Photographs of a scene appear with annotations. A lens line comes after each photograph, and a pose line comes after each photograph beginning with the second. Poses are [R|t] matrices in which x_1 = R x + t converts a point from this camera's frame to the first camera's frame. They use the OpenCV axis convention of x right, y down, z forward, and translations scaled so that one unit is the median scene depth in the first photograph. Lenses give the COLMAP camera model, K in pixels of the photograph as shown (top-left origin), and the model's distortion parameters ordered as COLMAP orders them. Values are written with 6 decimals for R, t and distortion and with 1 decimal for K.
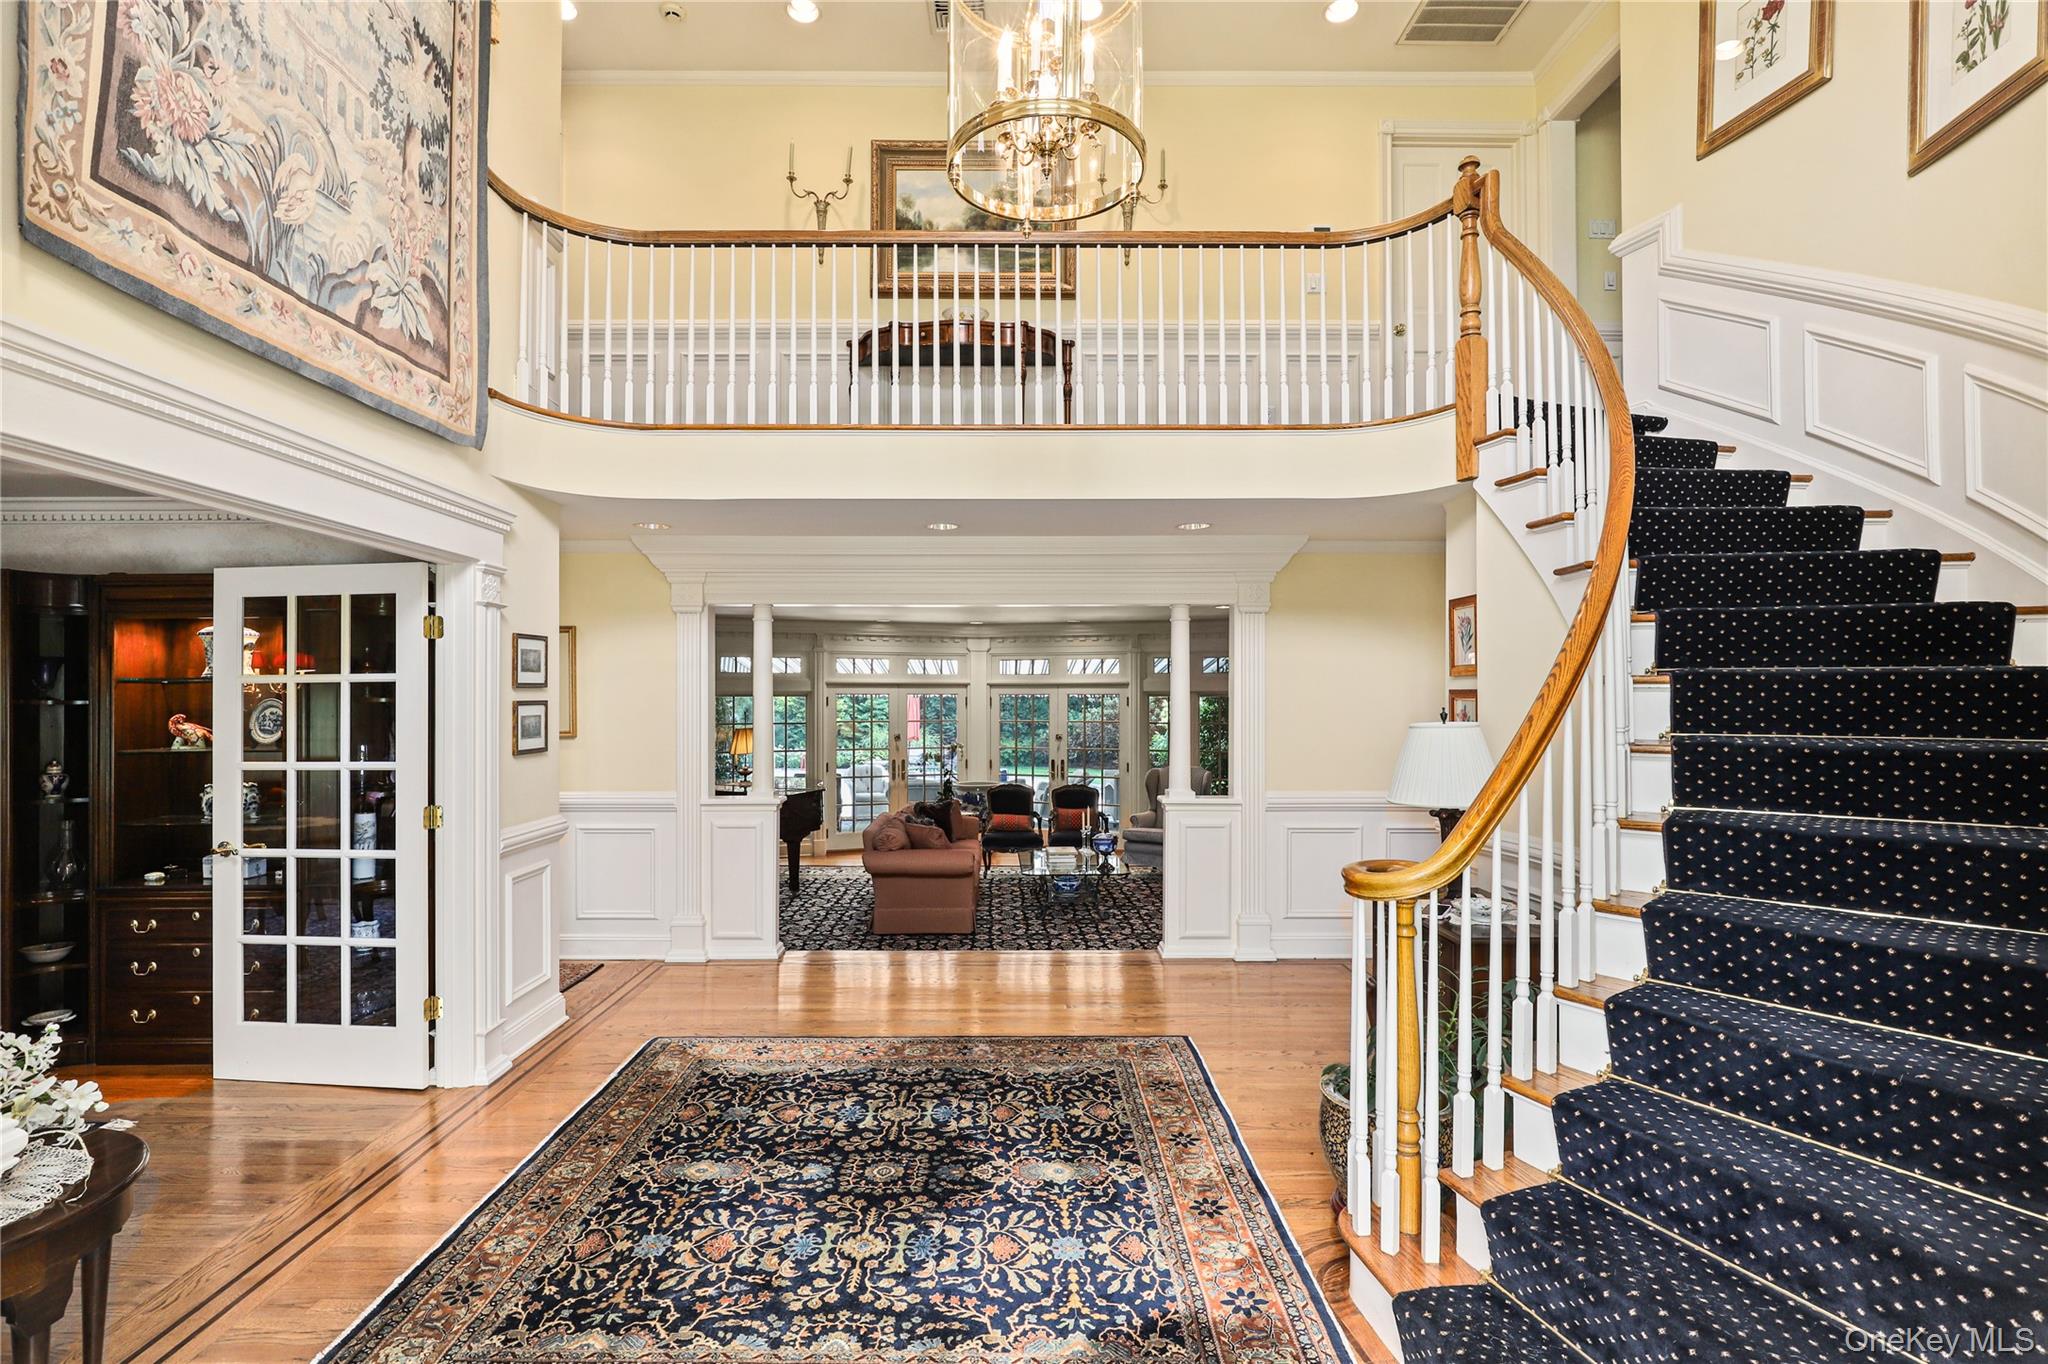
lens RADIAL K [[938.4, 0, 1014.6], [0, 938.4, 701.6], [0, 0, 1]] dist [-0.038865, 0.006459]
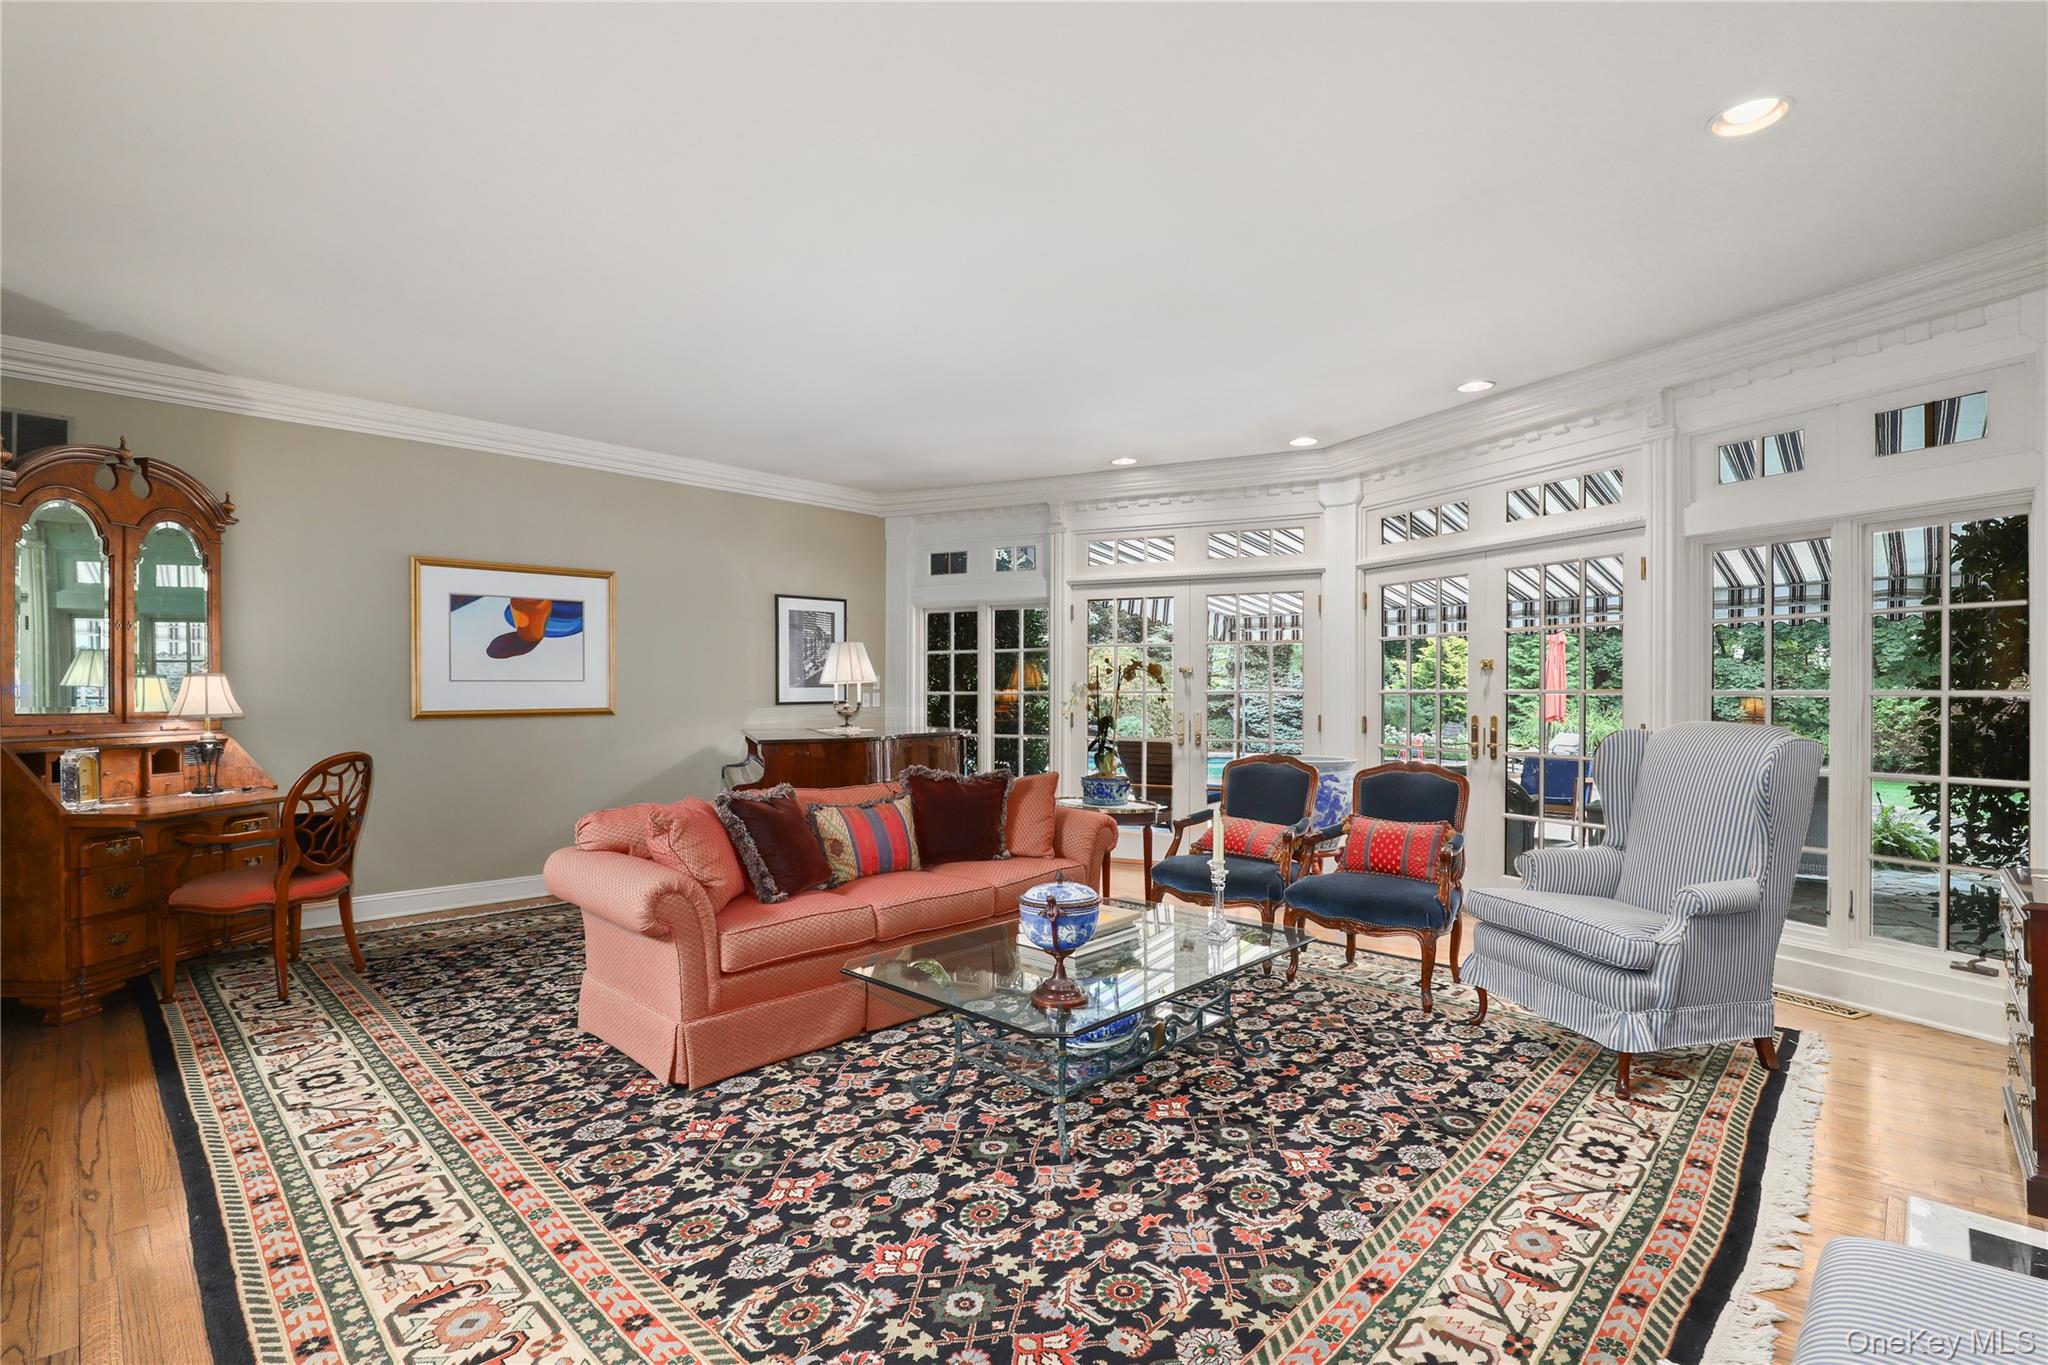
lens RADIAL K [[938.4, 0, 1014.6], [0, 938.4, 702.1], [0, 0, 1]] dist [-0.038865, 0.006459]
pose [[0.706947, 0.005472, -0.707245, 0.197743], [0.003579, 0.999930, 0.011315, 0.048055], [0.707257, -0.010530, 0.706878, 0.514116]]
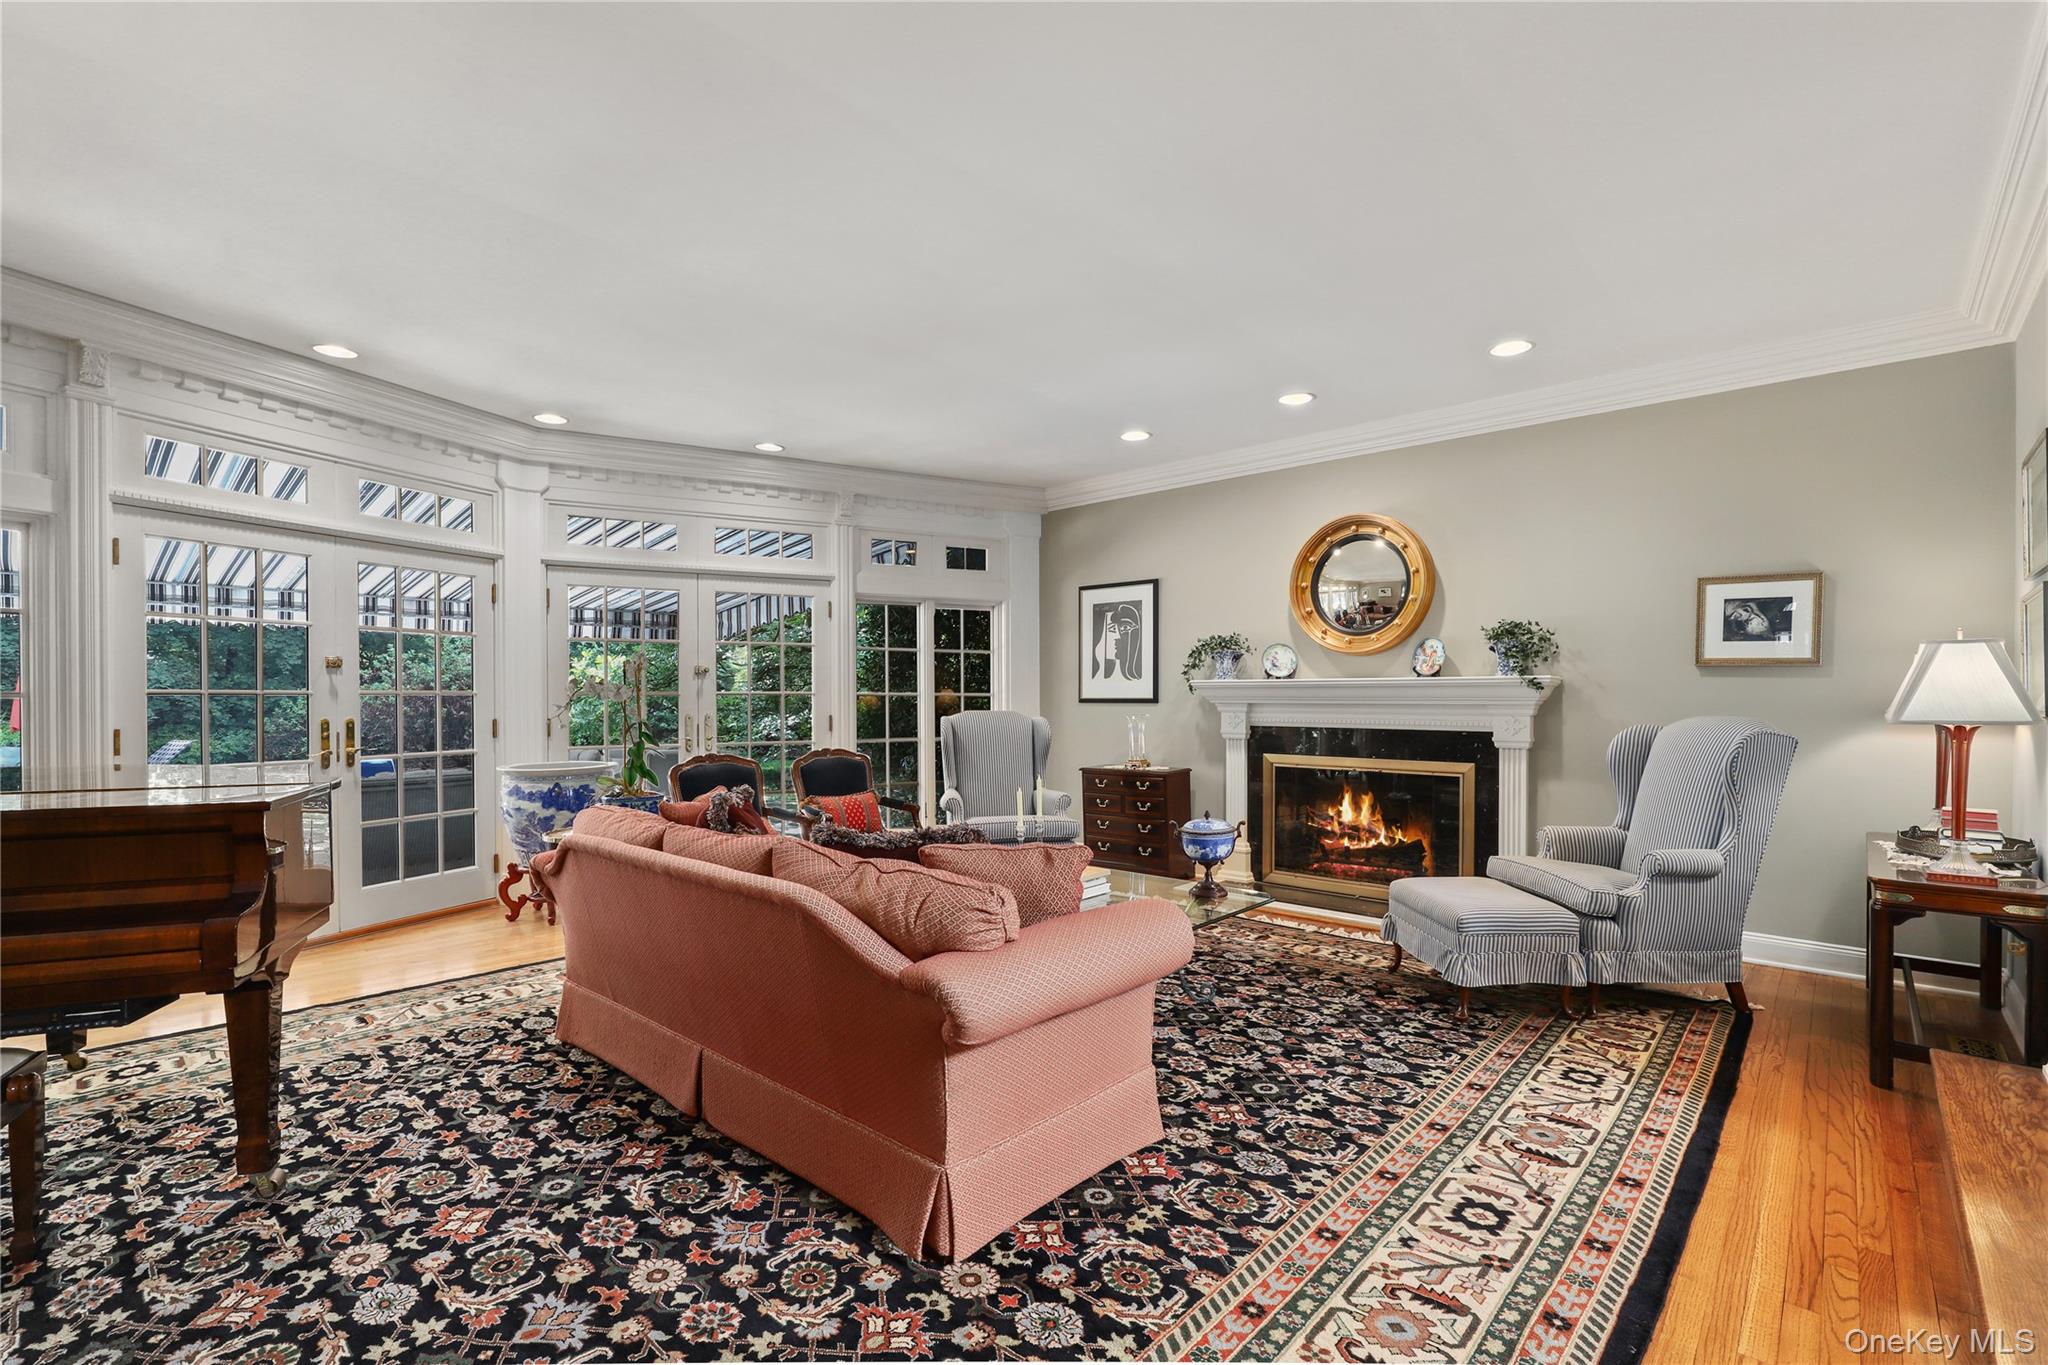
lens RADIAL K [[938.4, 0, 1014.6], [0, 938.4, 702.1], [0, 0, 1]] dist [-0.038865, 0.006459]
pose [[0.682488, -0.004739, 0.730882, -0.212522], [-0.003133, 0.999951, 0.009410, 0.048629], [-0.730890, -0.008712, 0.682439, 0.499725]]
